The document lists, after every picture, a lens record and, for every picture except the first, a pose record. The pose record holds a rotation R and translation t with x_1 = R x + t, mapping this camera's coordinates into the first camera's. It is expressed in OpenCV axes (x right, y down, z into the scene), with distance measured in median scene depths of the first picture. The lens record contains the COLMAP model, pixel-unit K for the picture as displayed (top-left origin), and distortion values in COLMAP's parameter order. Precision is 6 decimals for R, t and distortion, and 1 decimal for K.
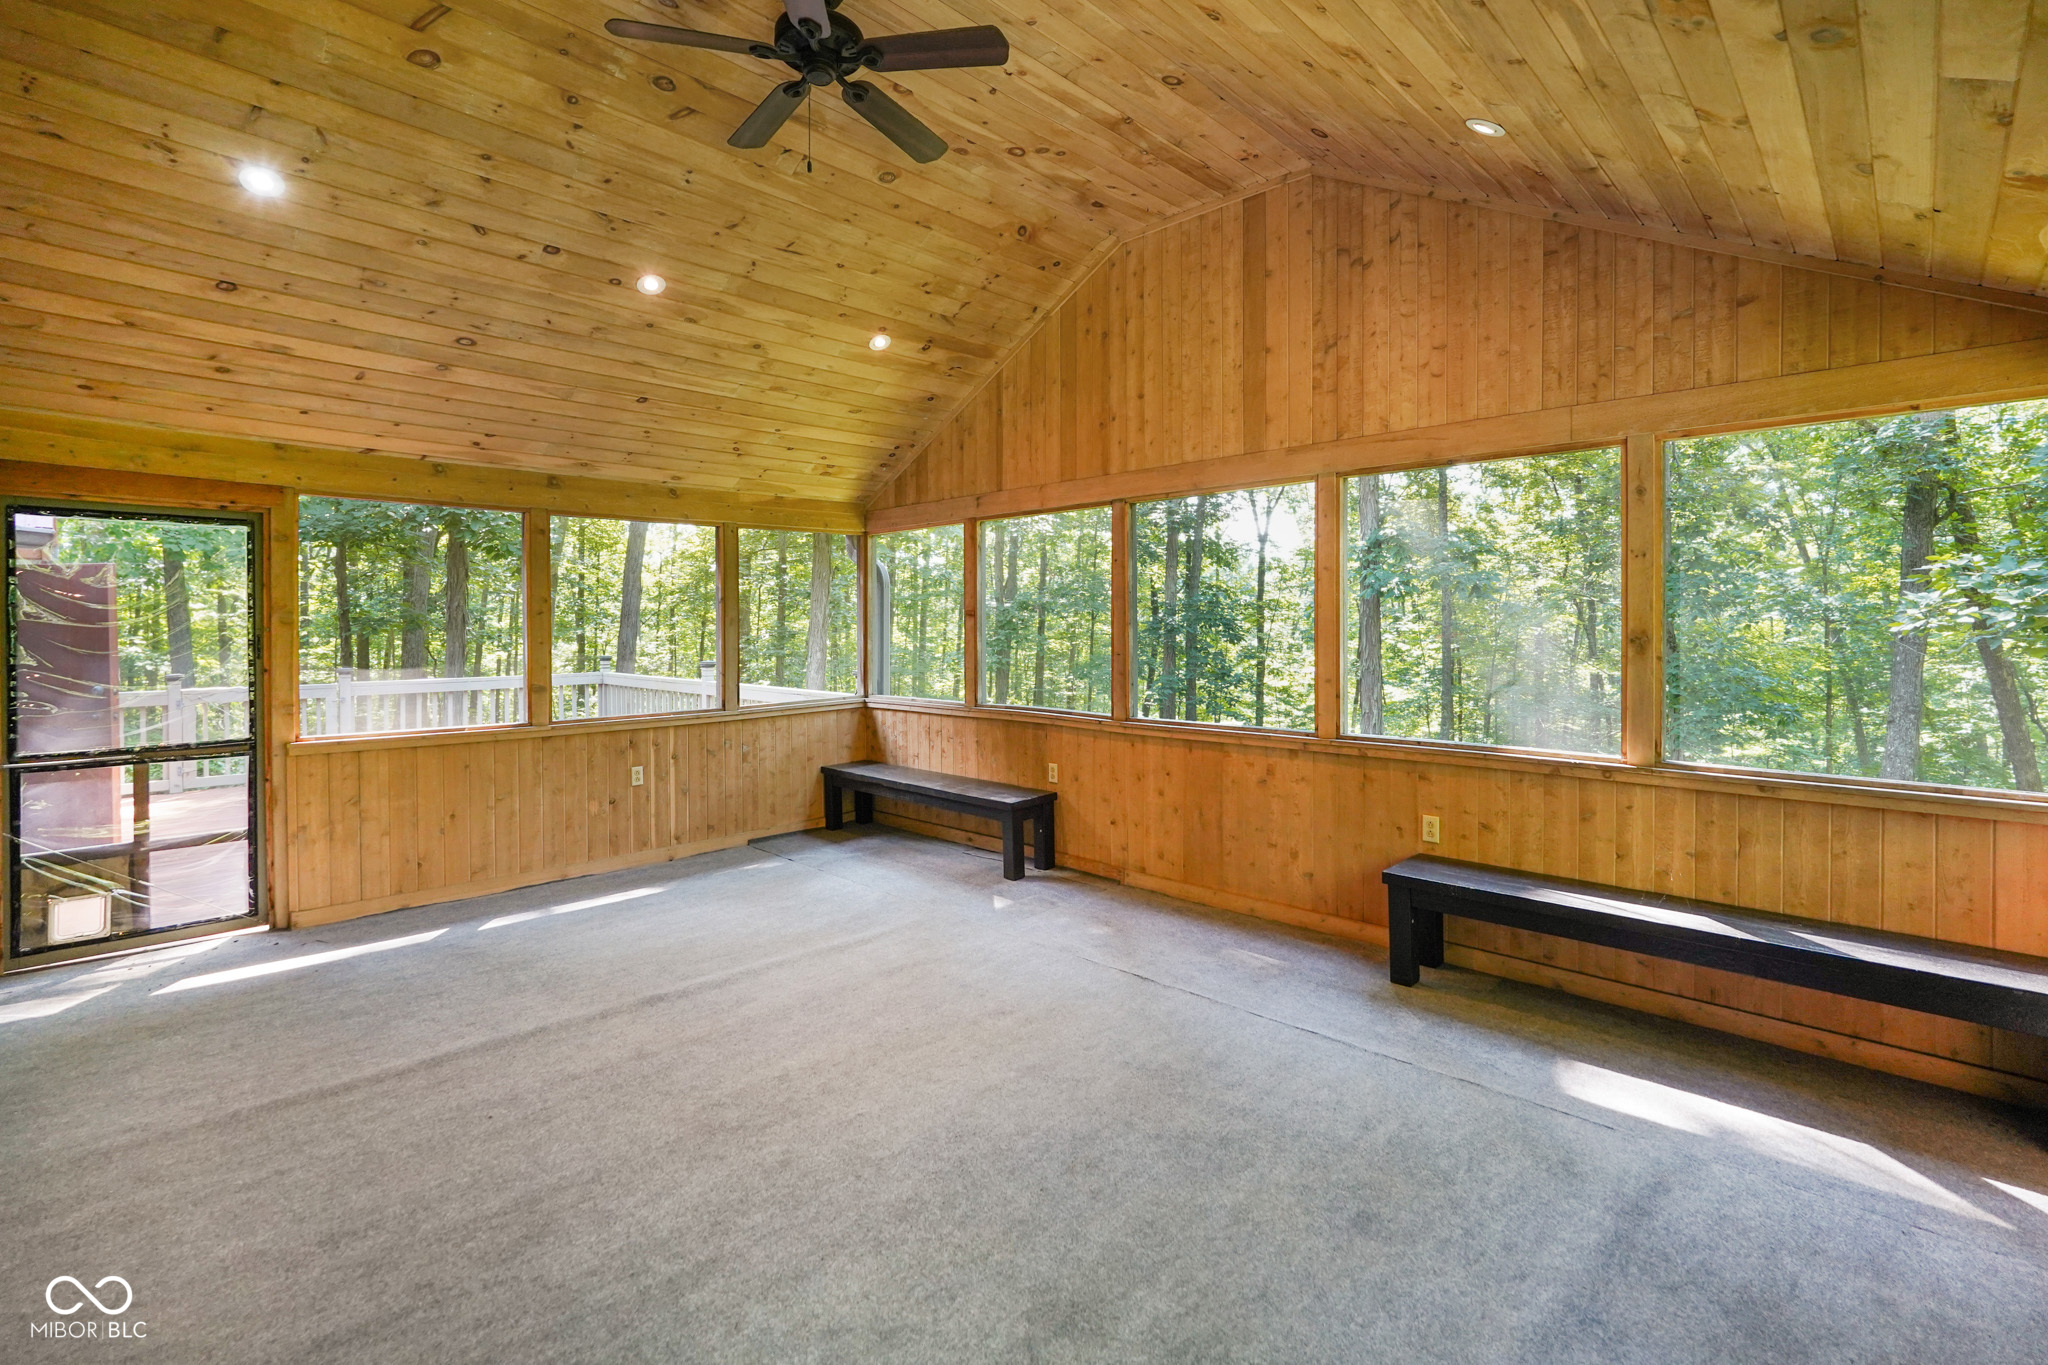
lens RADIAL K [[902.2, 0, 1023.0], [0, 902.2, 624.9], [0, 0, 1]] dist [-0.010791, 0.000720]
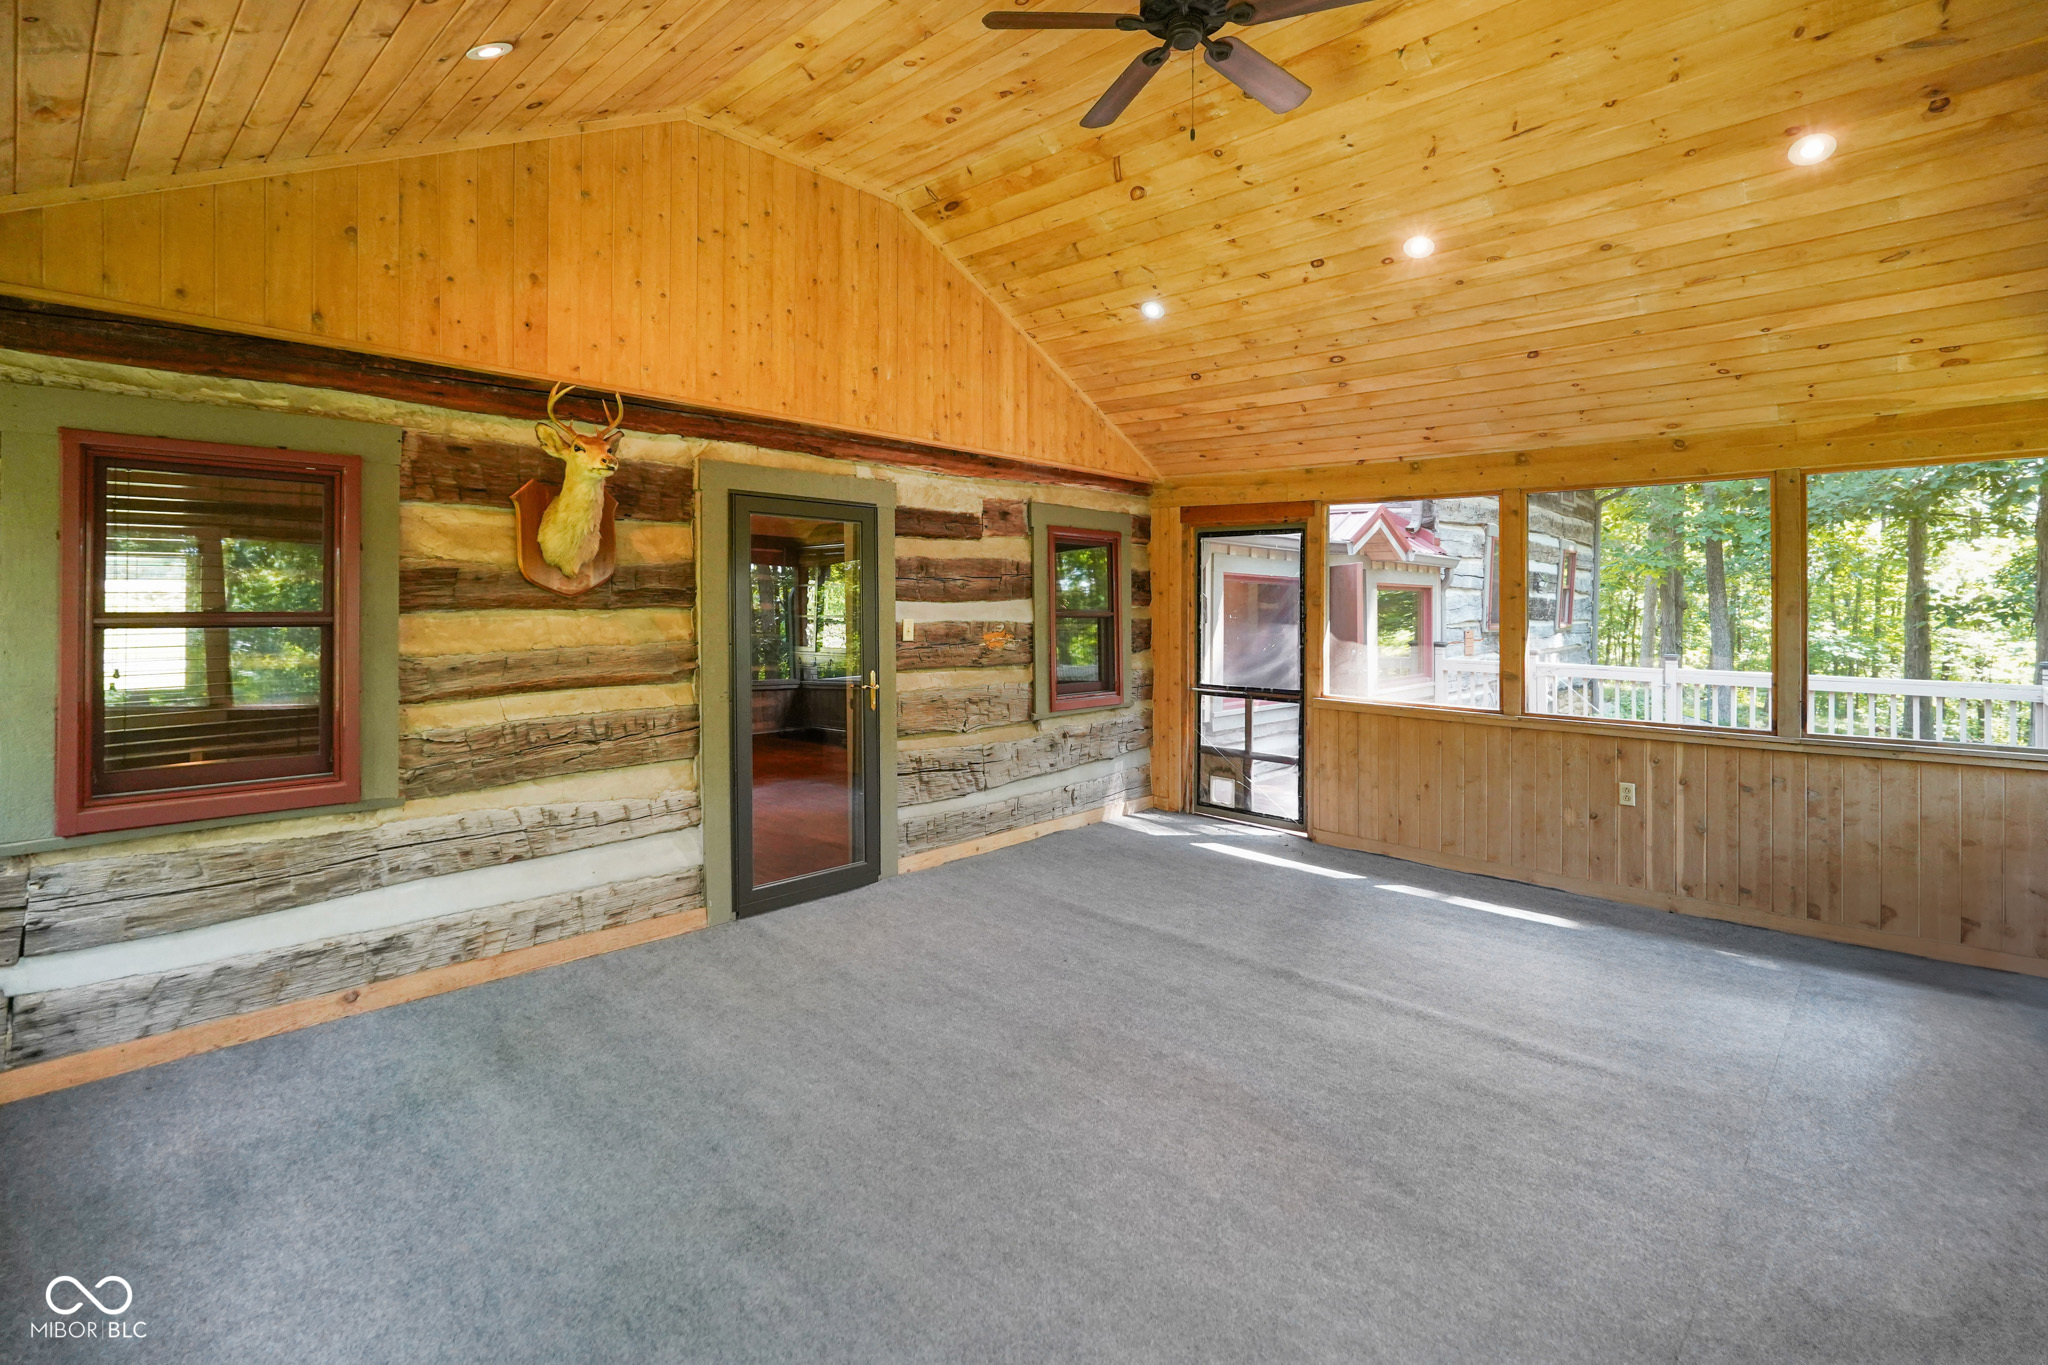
lens RADIAL K [[945.0, 0, 1056.5], [0, 945.0, 604.6], [0, 0, 1]] dist [-0.004248, 0.000735]
pose [[0.058678, 0.006498, -0.998256, 0.526212], [-0.013434, 0.999893, 0.005719, -0.005859], [0.998187, 0.013075, 0.058759, 0.545960]]
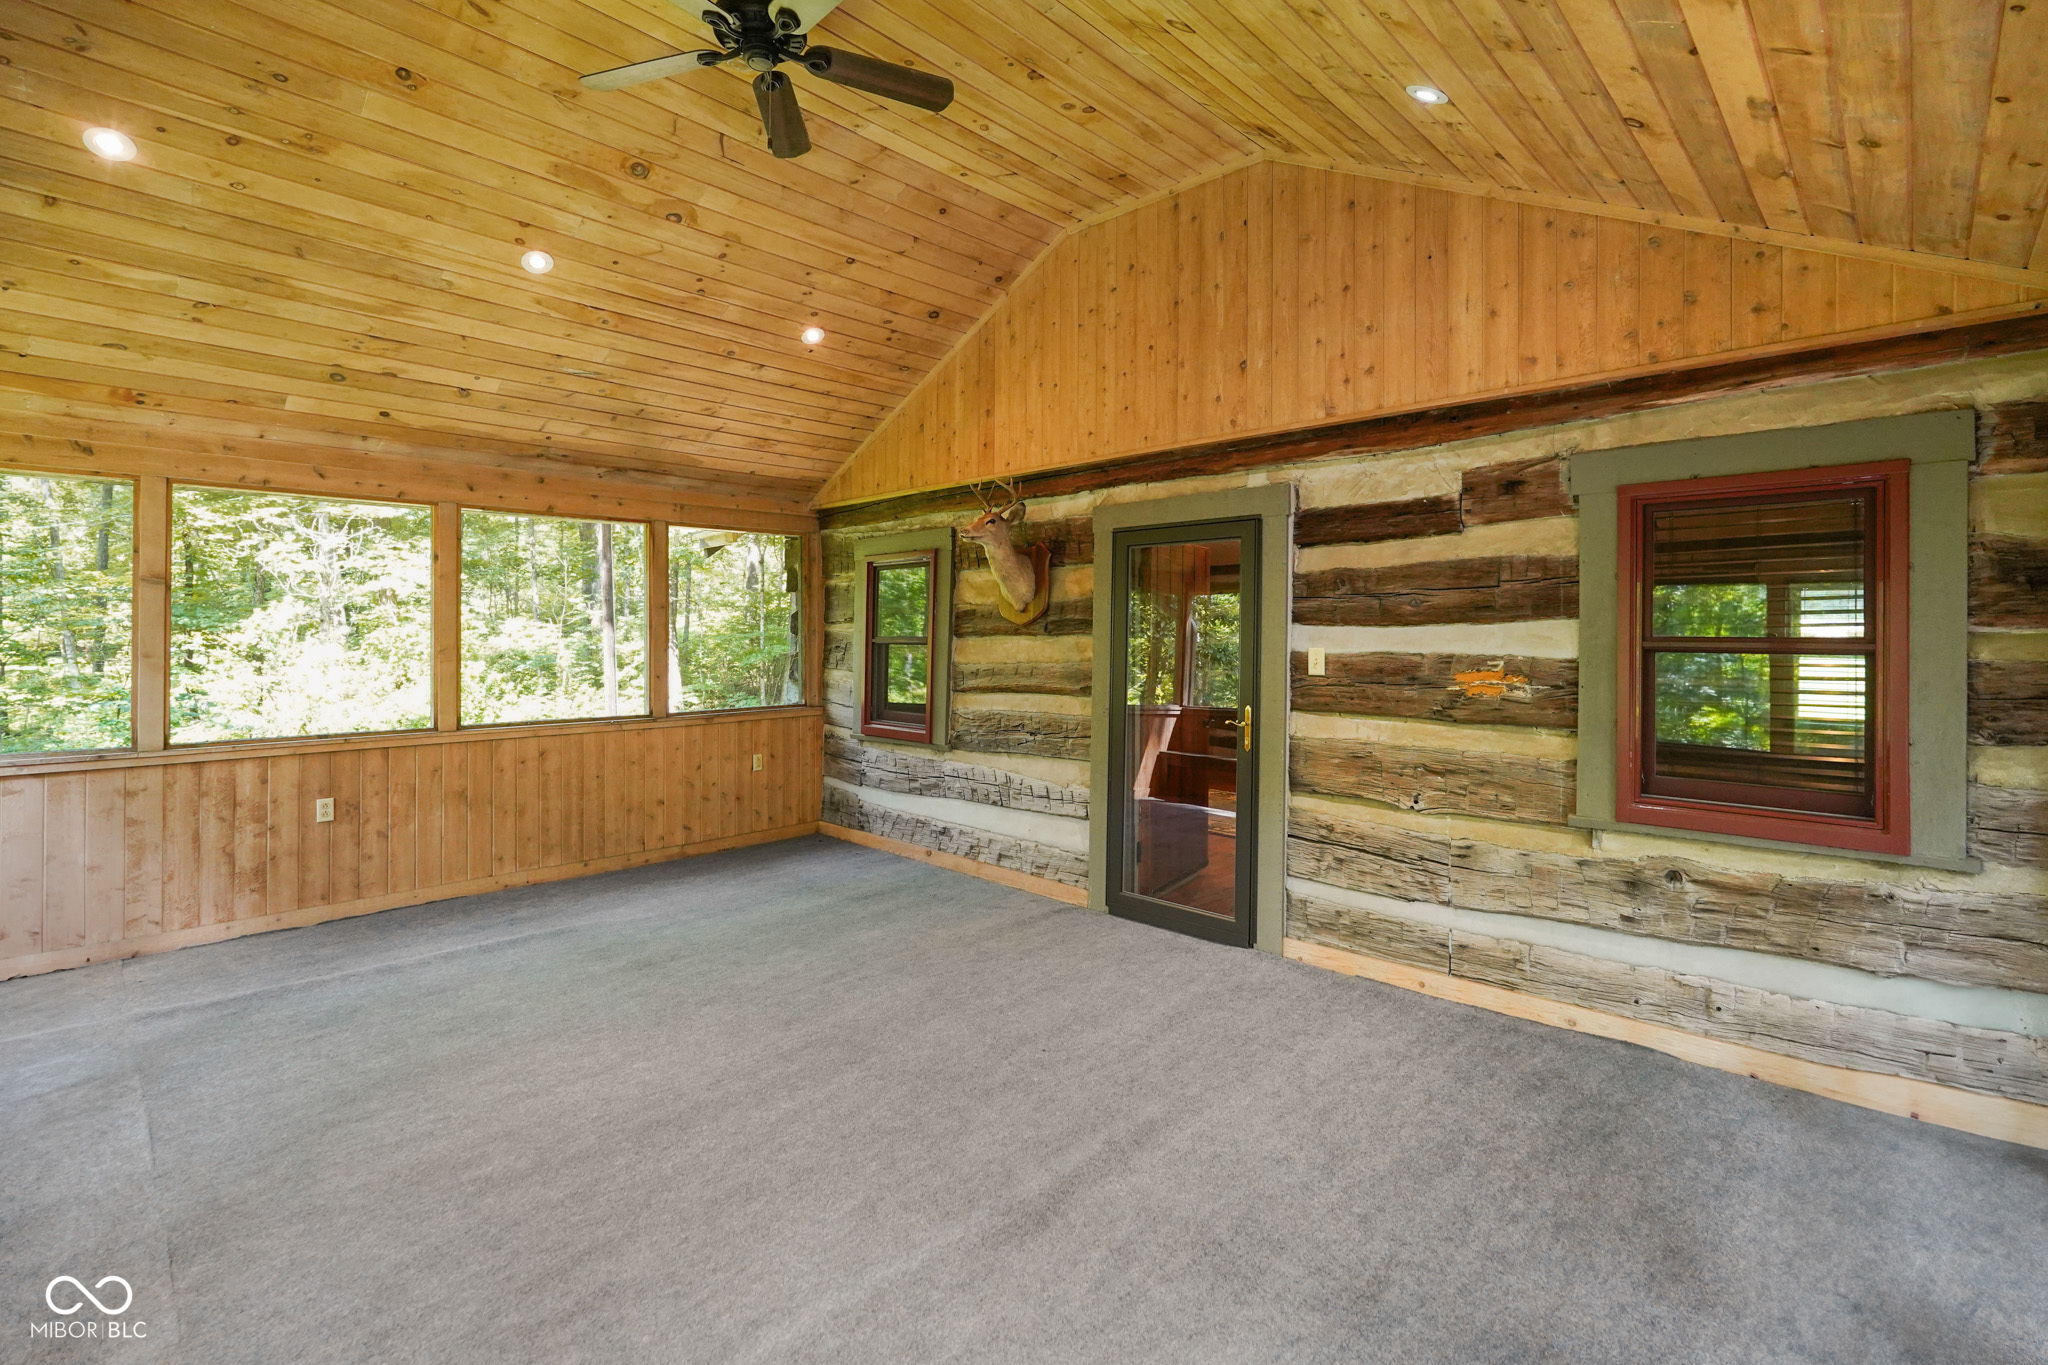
lens RADIAL K [[980.8, 0, 1028.3], [0, 980.8, 627.4], [0, 0, 1]] dist [-0.010871, 0.001523]
pose [[-0.999954, 0.003955, -0.008784, -0.345400], [0.003978, 0.999989, -0.002590, 0.002262], [0.008774, -0.002624, -0.999958, 1.389110]]
